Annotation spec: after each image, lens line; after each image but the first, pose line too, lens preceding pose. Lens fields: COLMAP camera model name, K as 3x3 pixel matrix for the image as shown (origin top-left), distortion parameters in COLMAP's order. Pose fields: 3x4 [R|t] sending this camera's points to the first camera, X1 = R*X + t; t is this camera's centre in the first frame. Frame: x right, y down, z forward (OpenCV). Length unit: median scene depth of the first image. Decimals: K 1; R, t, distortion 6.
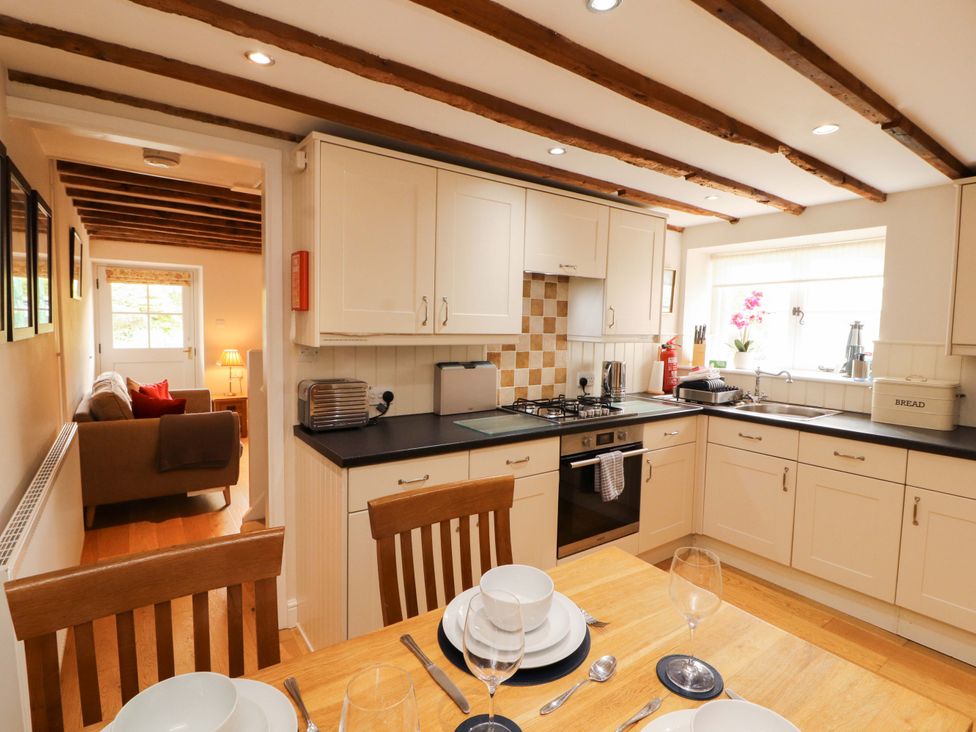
lens RADIAL K [[508.9, 0, 497.7], [0, 508.9, 364.7], [0, 0, 1]] dist [-0.001949, -0.012003]
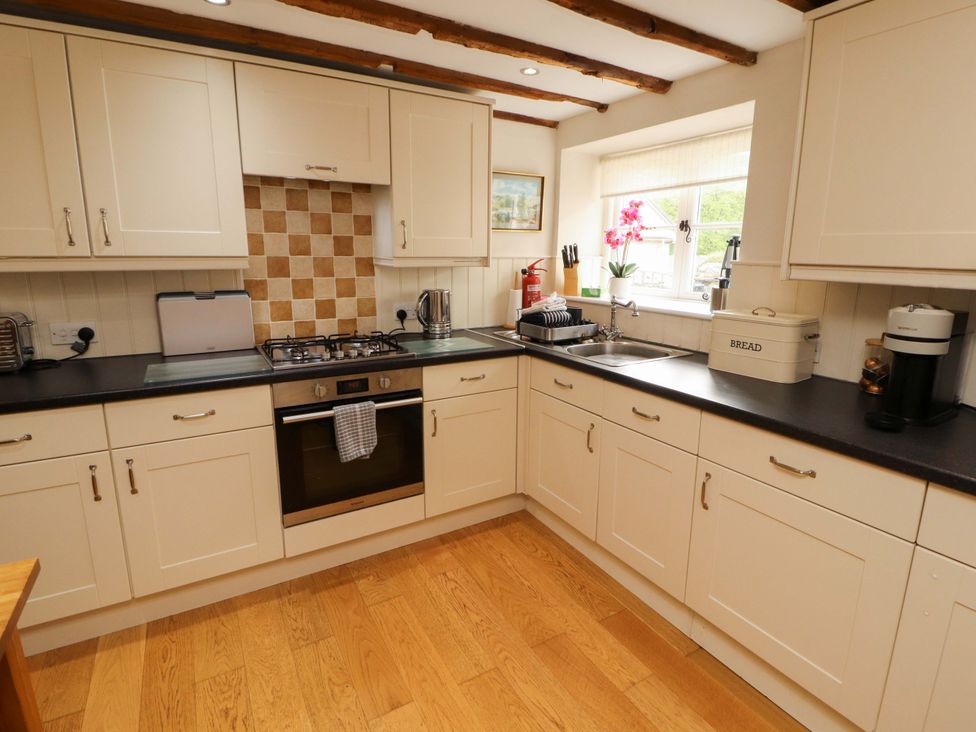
lens RADIAL K [[508.9, 0, 484.4], [0, 508.9, 359.8], [0, 0, 1]] dist [-0.001949, -0.012003]
pose [[0.996320, 0.008043, -0.085337, 0.453239], [0.003106, 0.991547, 0.129711, -0.000775], [0.085658, -0.129499, 0.987873, 0.205450]]
